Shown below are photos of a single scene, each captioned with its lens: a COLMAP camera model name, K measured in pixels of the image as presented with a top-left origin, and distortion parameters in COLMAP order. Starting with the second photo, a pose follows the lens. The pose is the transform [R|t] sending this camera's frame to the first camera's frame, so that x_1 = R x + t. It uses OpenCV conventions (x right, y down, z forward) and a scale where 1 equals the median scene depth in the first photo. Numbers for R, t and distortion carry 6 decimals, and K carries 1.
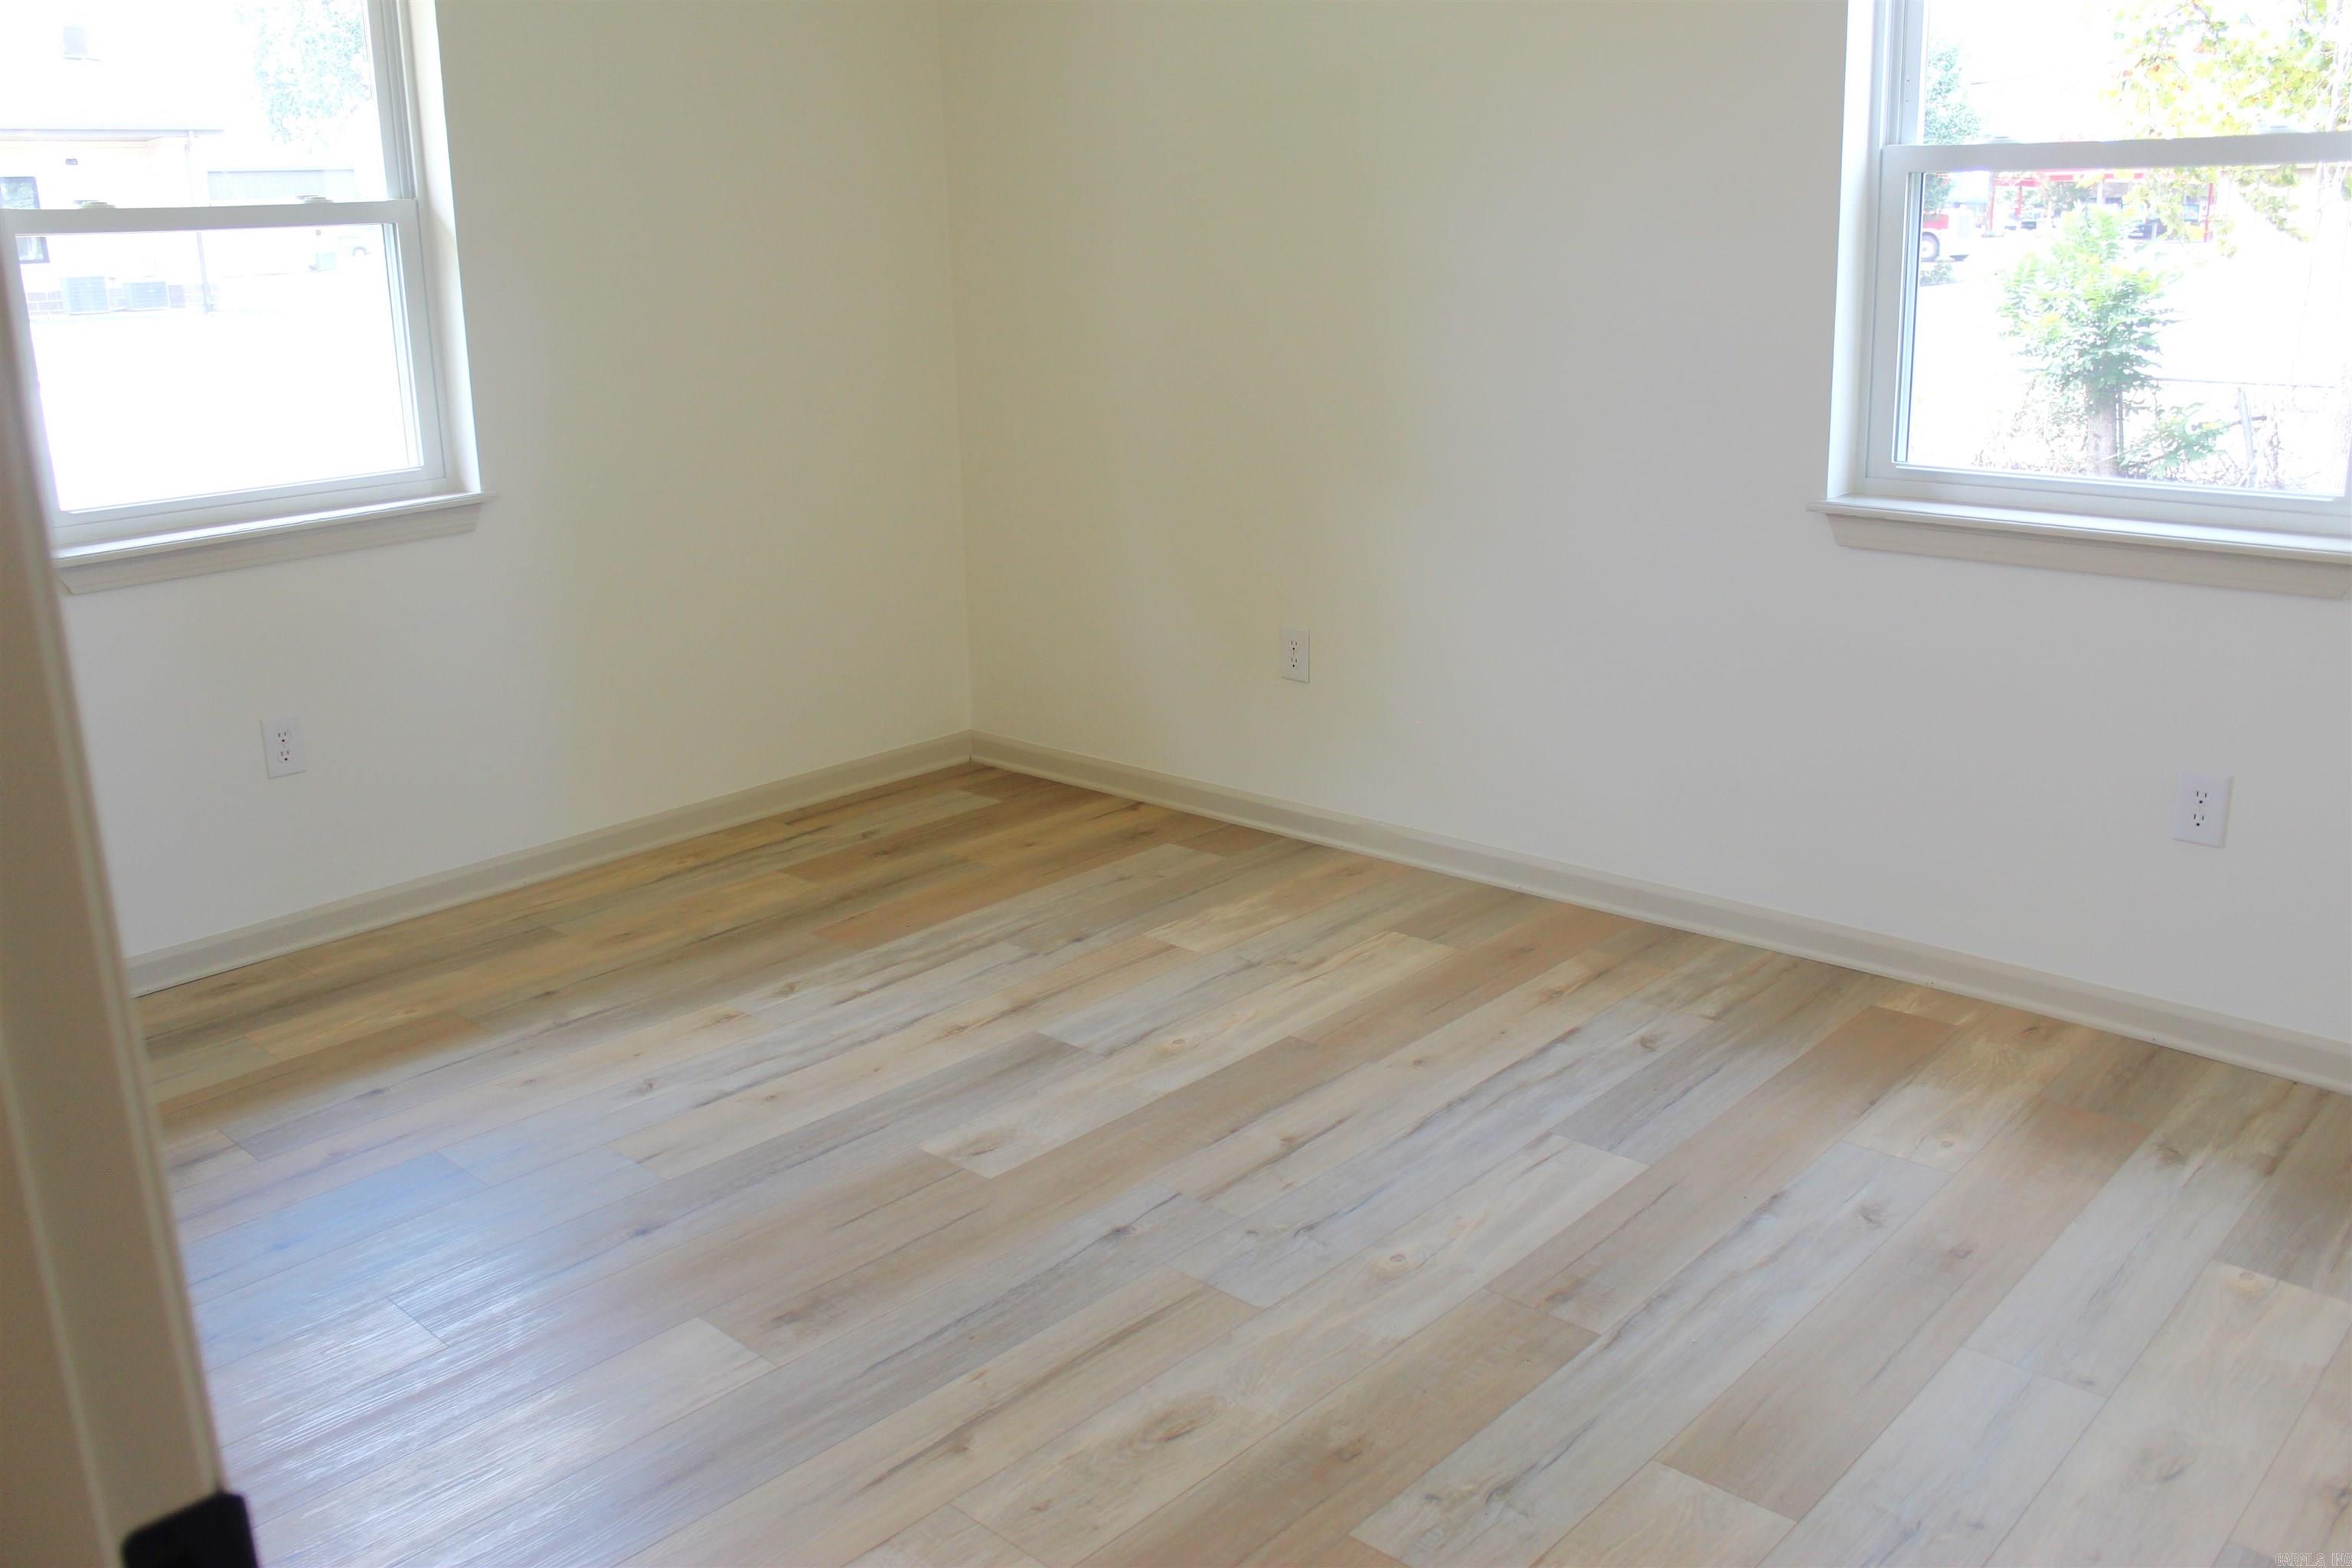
lens RADIAL K [[1982.1, 0, 1160.8], [0, 1982.1, 784.4], [0, 0, 1]] dist [-0.171786, 0.150821]
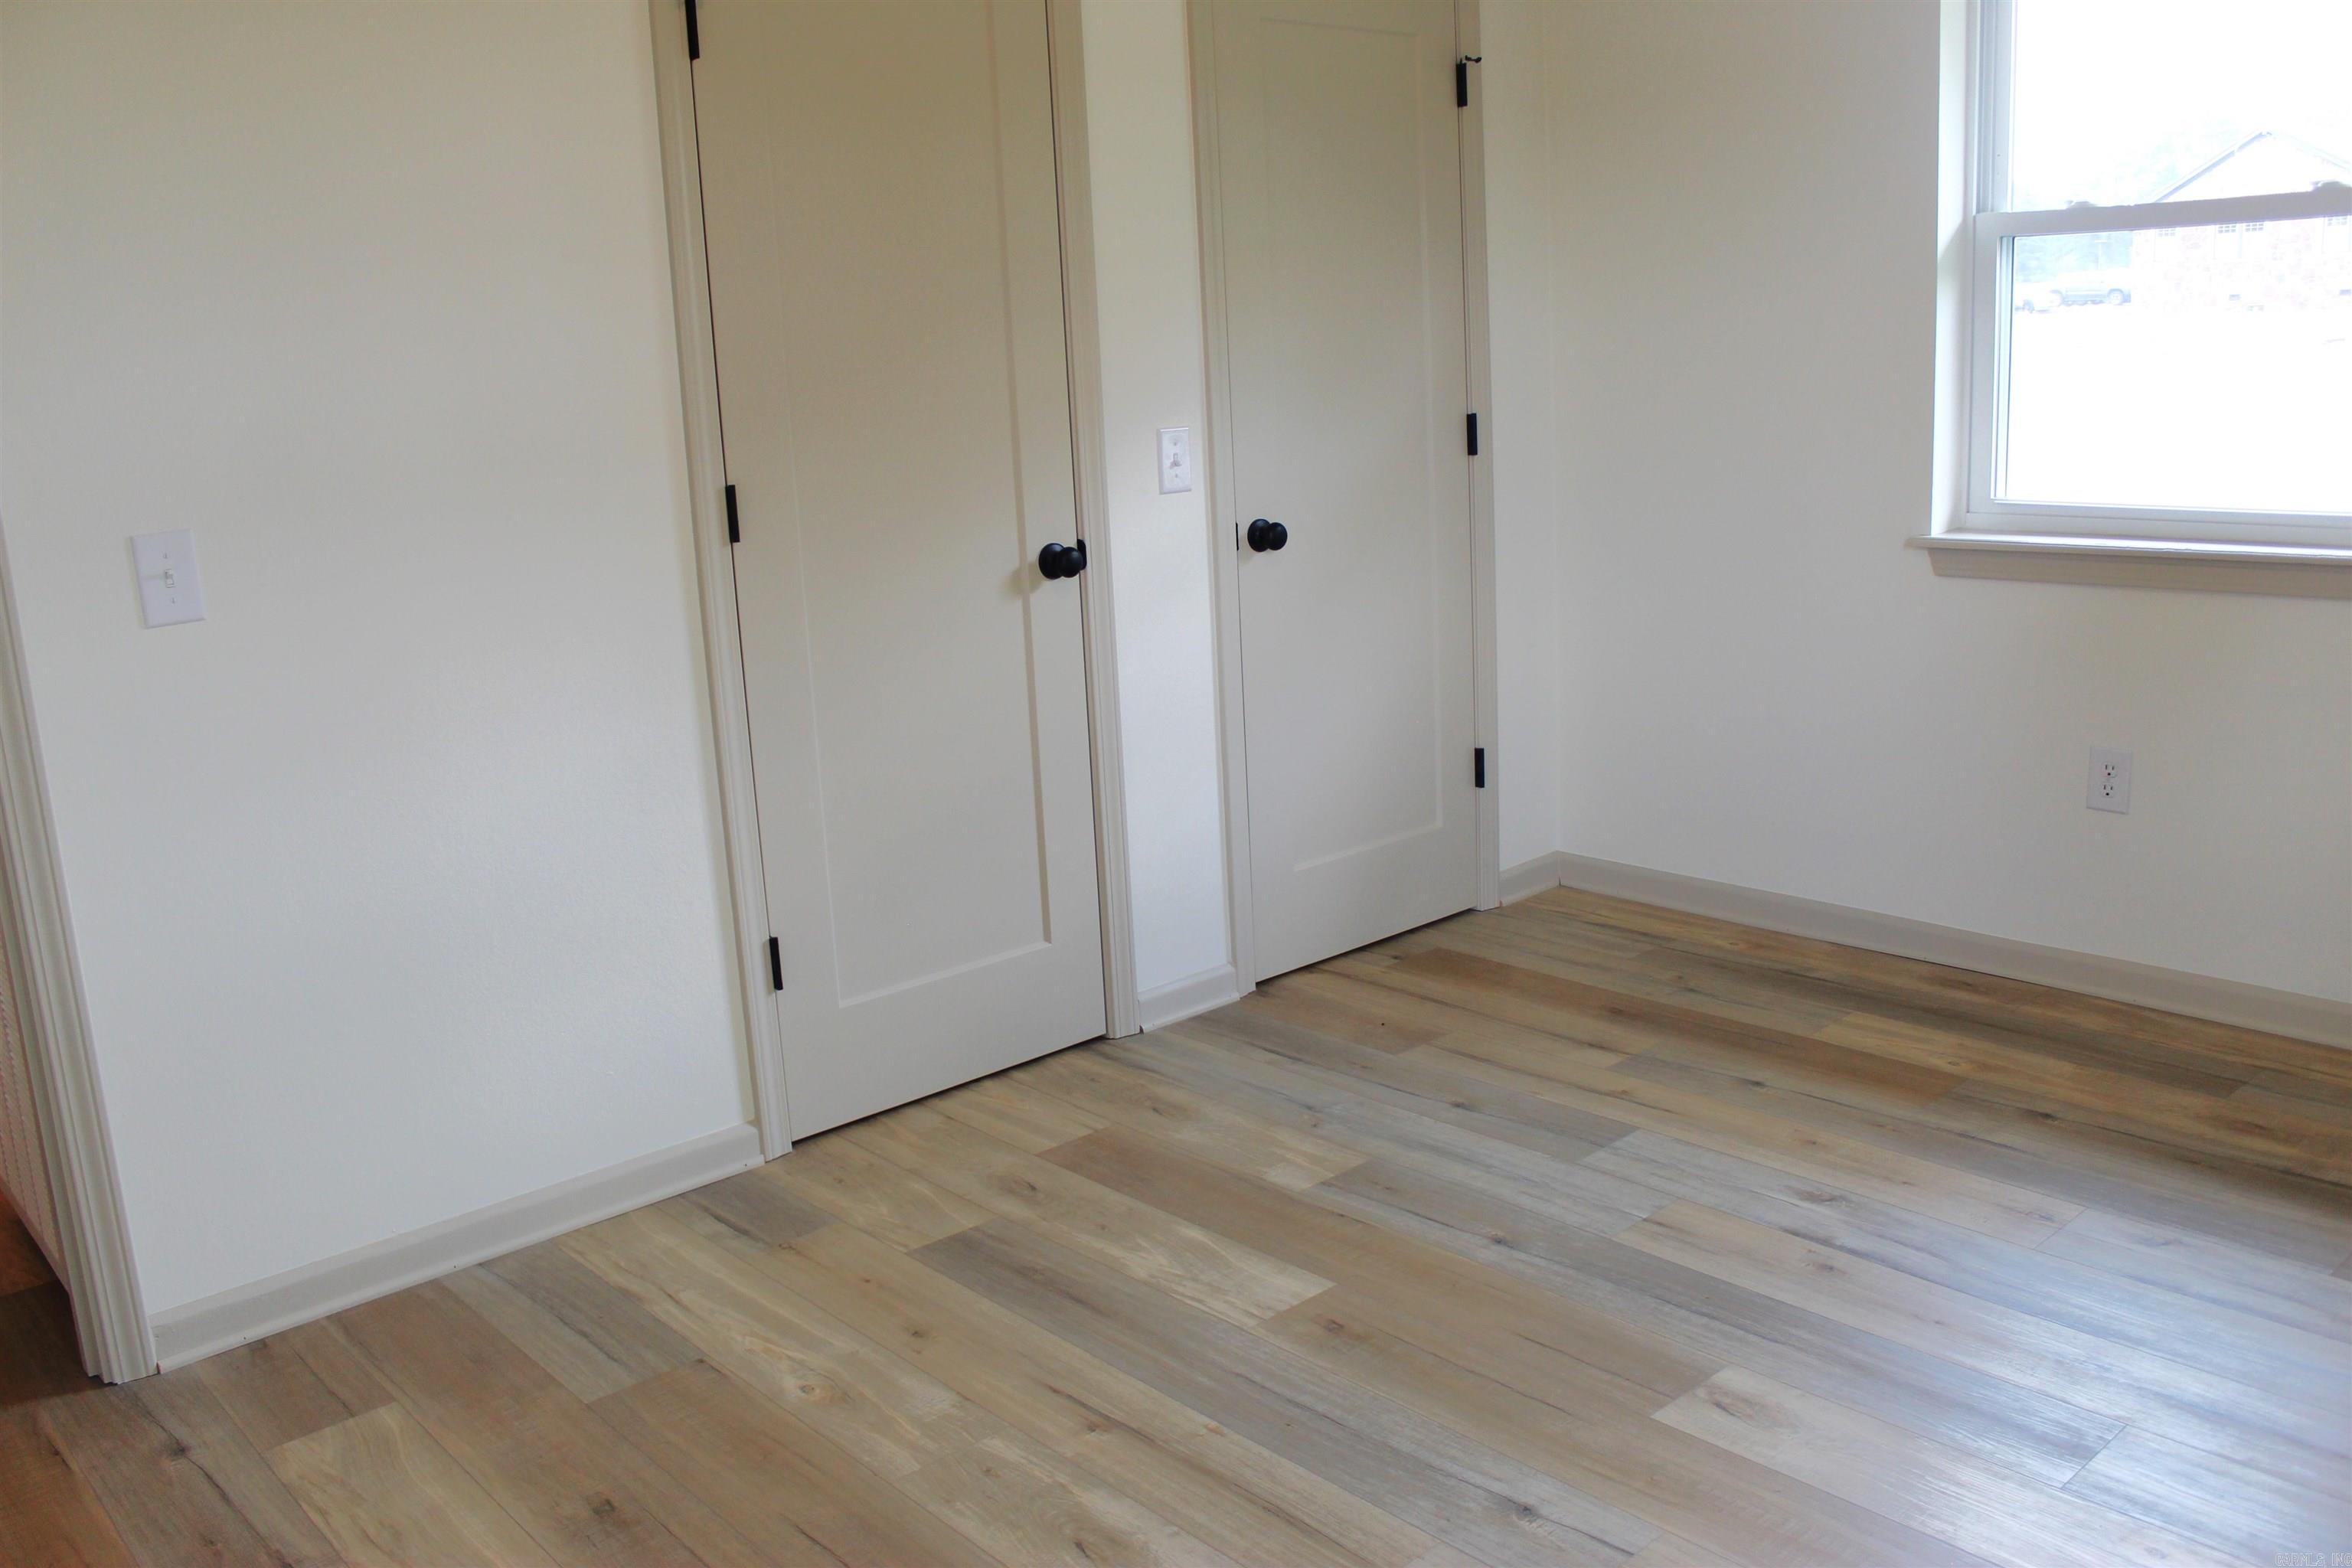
lens RADIAL K [[1982.1, 0, 1160.8], [0, 1982.1, 784.4], [0, 0, 1]] dist [-0.171786, 0.150821]
pose [[-0.105328, 0.247298, -0.963198, 0.529076], [-0.219939, 0.938806, 0.265087, -0.176129], [0.969811, 0.239766, -0.044492, 0.639579]]
